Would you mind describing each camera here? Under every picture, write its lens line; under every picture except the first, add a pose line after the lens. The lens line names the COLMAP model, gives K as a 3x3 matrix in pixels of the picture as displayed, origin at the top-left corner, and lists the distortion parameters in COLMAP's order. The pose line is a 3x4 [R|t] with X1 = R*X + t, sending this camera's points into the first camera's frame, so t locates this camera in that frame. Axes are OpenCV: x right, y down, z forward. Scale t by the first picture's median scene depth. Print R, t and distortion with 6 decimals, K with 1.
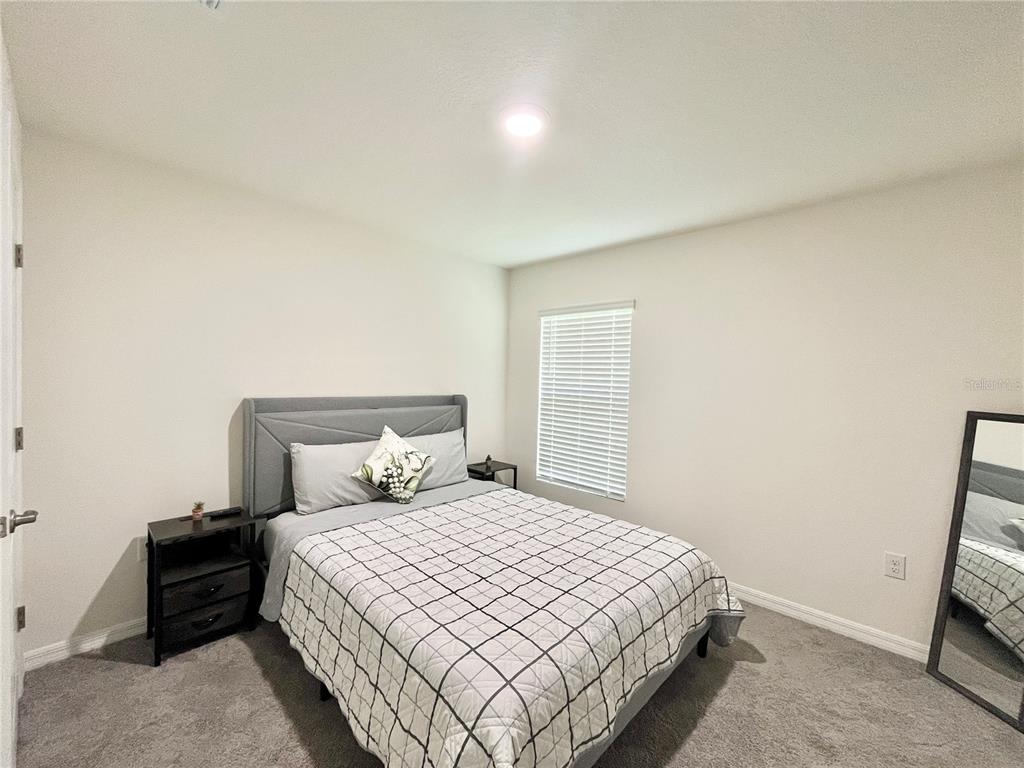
lens RADIAL K [[413.6, 0, 515.5], [0, 413.6, 383.5], [0, 0, 1]] dist [-0.003712, -0.000031]
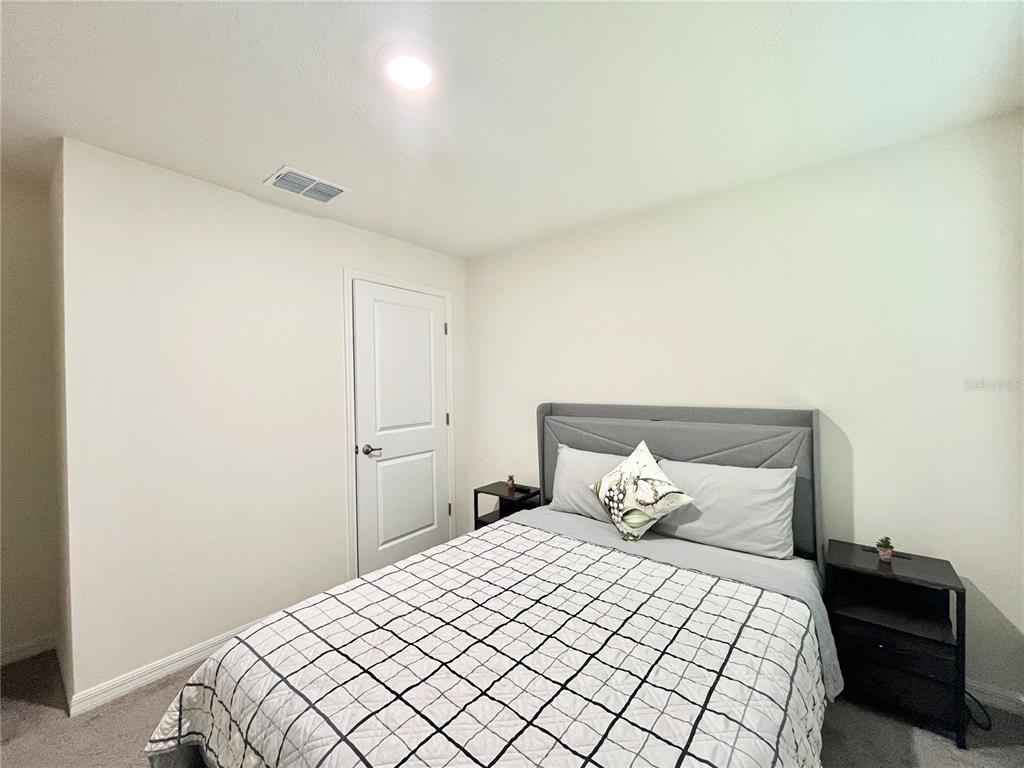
lens RADIAL K [[413.6, 0, 515.2], [0, 413.6, 386.5], [0, 0, 1]] dist [-0.003712, -0.000031]
pose [[0.078795, -0.036414, -0.996226, 0.515549], [-0.015538, 0.999166, -0.037750, 0.030737], [0.996770, 0.018454, 0.078163, 0.723843]]
